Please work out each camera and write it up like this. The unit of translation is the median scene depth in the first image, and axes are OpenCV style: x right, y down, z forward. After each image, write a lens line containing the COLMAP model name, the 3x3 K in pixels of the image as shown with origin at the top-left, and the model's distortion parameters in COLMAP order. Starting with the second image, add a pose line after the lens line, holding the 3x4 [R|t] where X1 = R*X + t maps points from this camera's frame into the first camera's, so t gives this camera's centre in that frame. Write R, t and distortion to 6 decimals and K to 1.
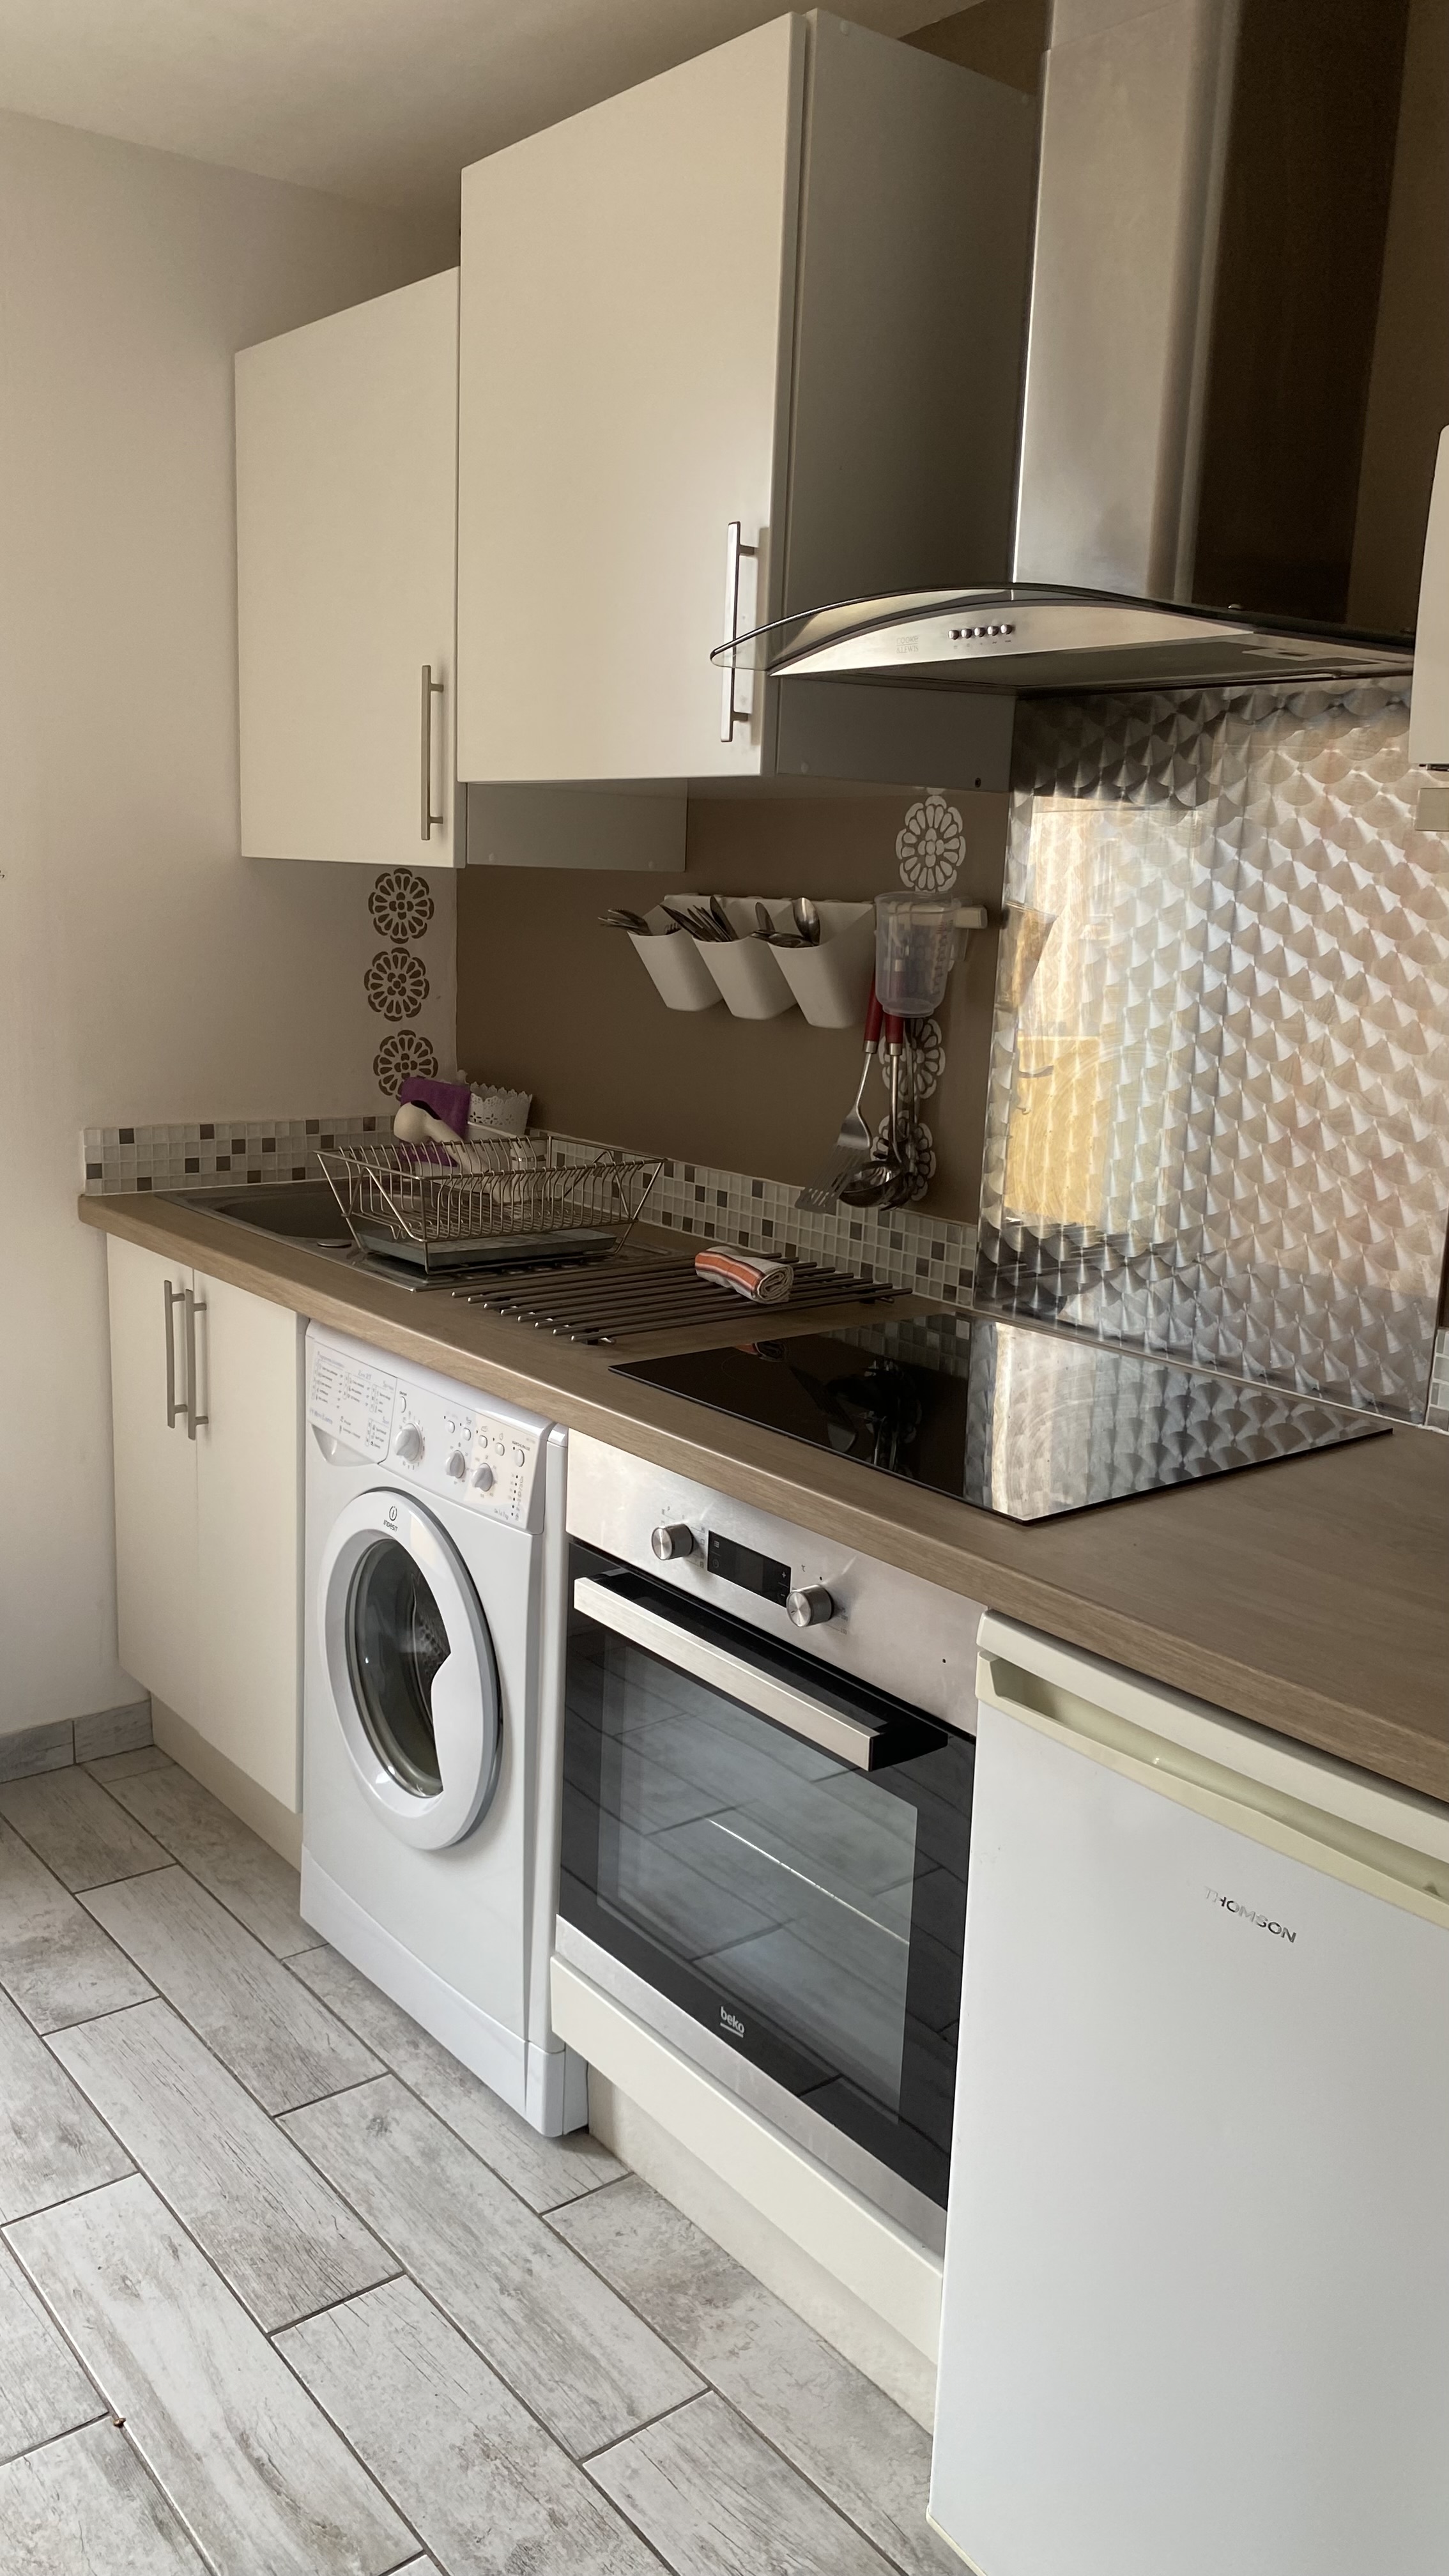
lens RADIAL K [[1959.2, 0, 723.3], [0, 1959.2, 1302.1], [0, 0, 1]] dist [0.029020, -0.015977]
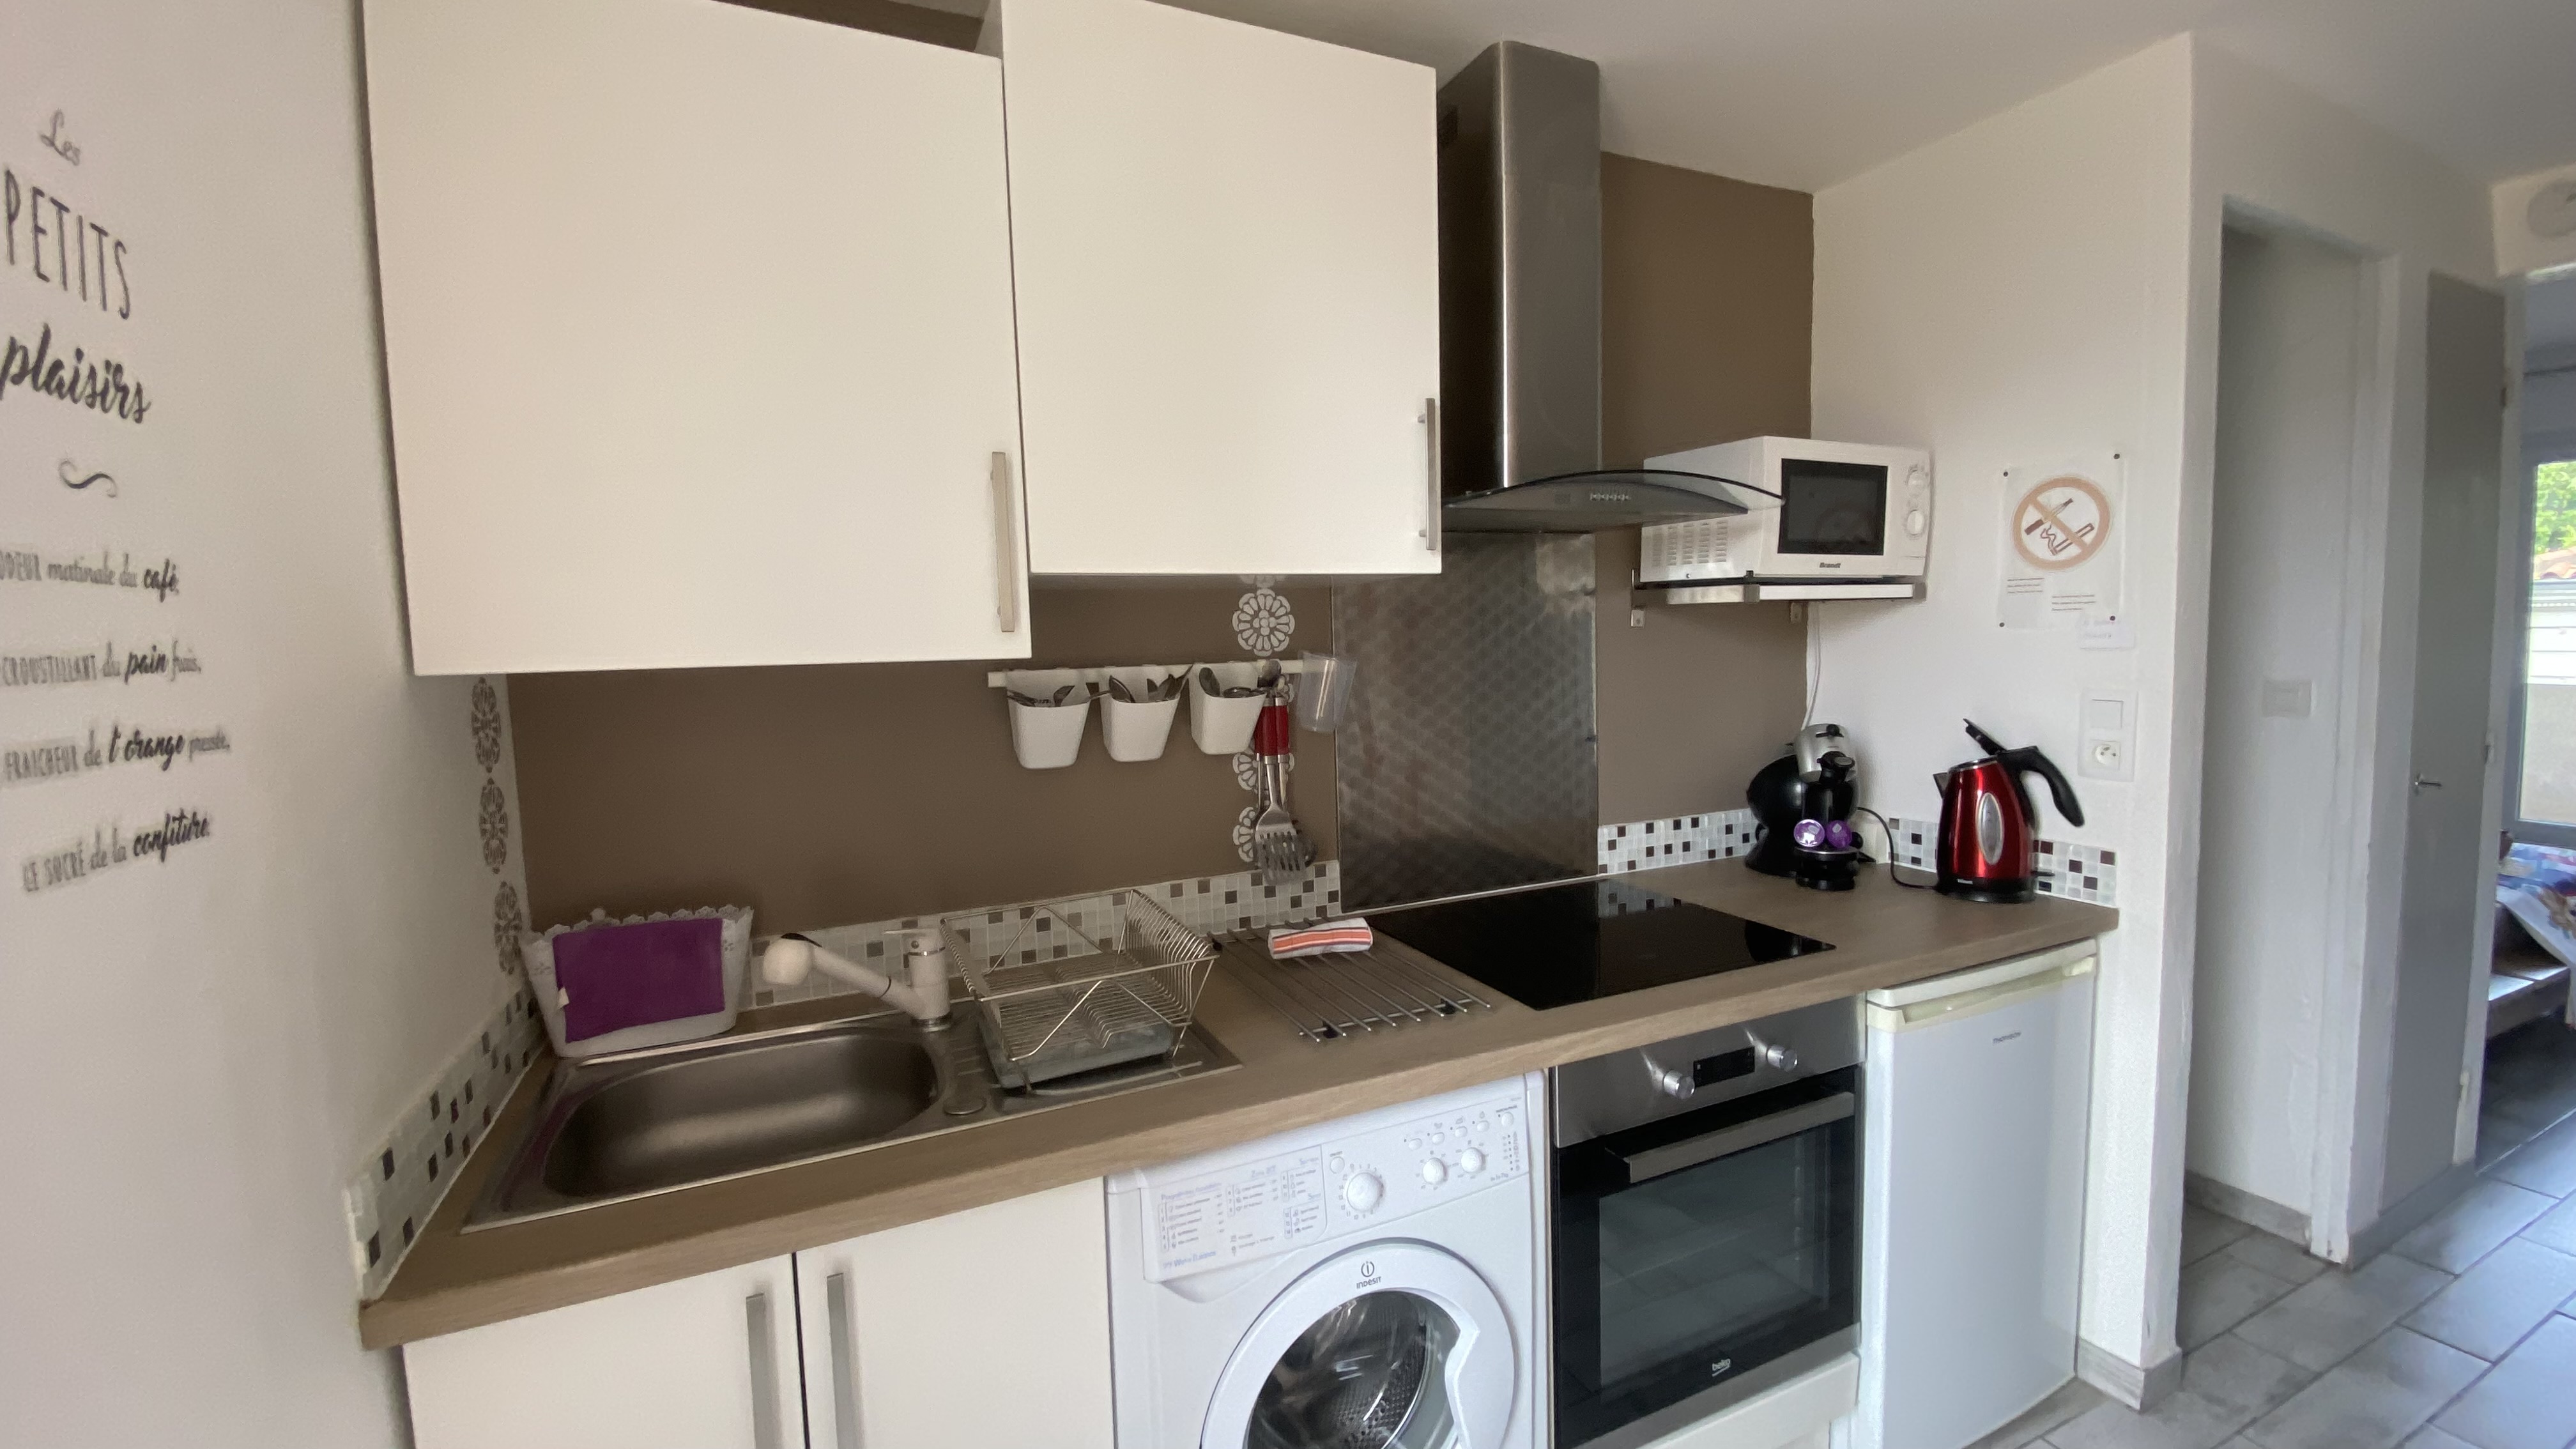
lens RADIAL K [[1034.4, 0, 1290.6], [0, 1034.4, 699.6], [0, 0, 1]] dist [-0.030412, -0.000755]
pose [[0.202317, -0.102307, 0.973962, -0.641916], [0.237844, 0.969885, 0.052472, -0.207952], [-0.949999, 0.221035, 0.220557, 0.808727]]
